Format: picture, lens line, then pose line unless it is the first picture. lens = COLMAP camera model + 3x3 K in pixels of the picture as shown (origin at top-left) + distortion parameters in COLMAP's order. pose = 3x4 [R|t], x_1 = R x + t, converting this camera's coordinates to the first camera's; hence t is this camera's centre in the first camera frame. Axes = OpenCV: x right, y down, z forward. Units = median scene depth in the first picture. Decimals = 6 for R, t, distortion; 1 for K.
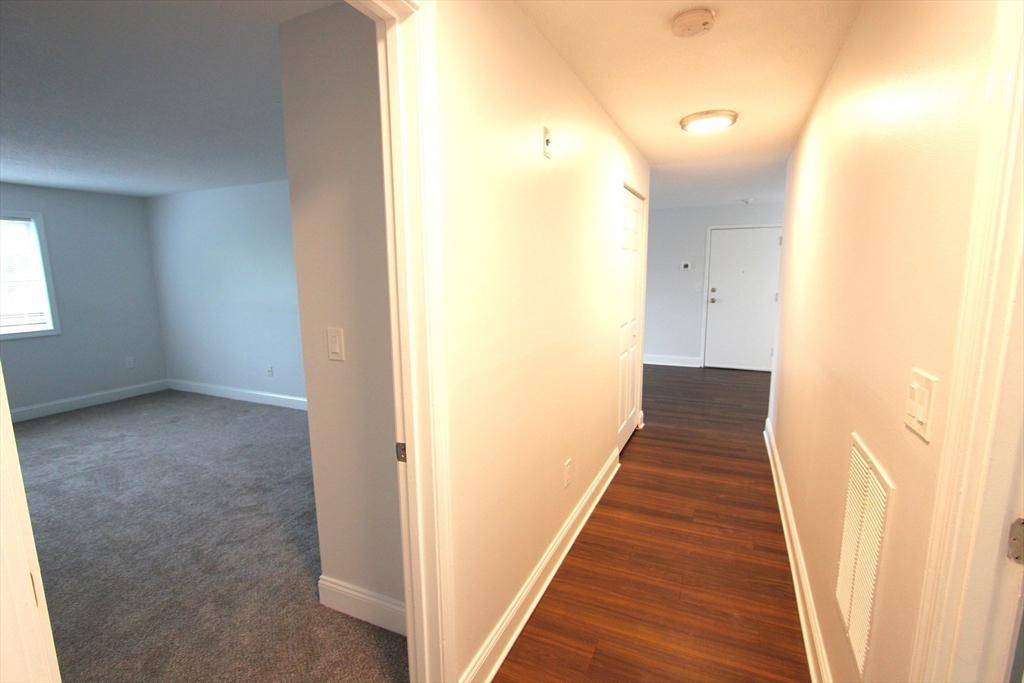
lens RADIAL K [[479.1, 0, 518.1], [0, 479.1, 346.9], [0, 0, 1]] dist [-0.015399, 0.000548]
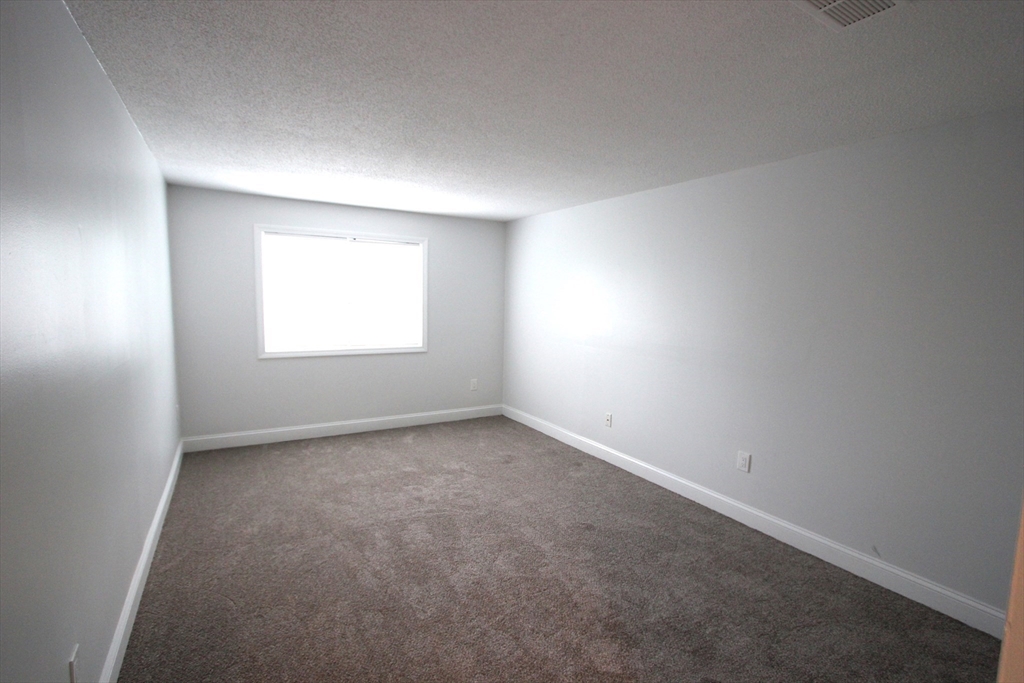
lens RADIAL K [[479.1, 0, 513.9], [0, 479.1, 339.3], [0, 0, 1]] dist [-0.015399, 0.000548]
pose [[0.825930, 0.077972, -0.558354, -0.293003], [-0.119287, 0.992136, -0.037904, -0.054254], [0.551008, 0.097910, 0.828736, 0.299950]]
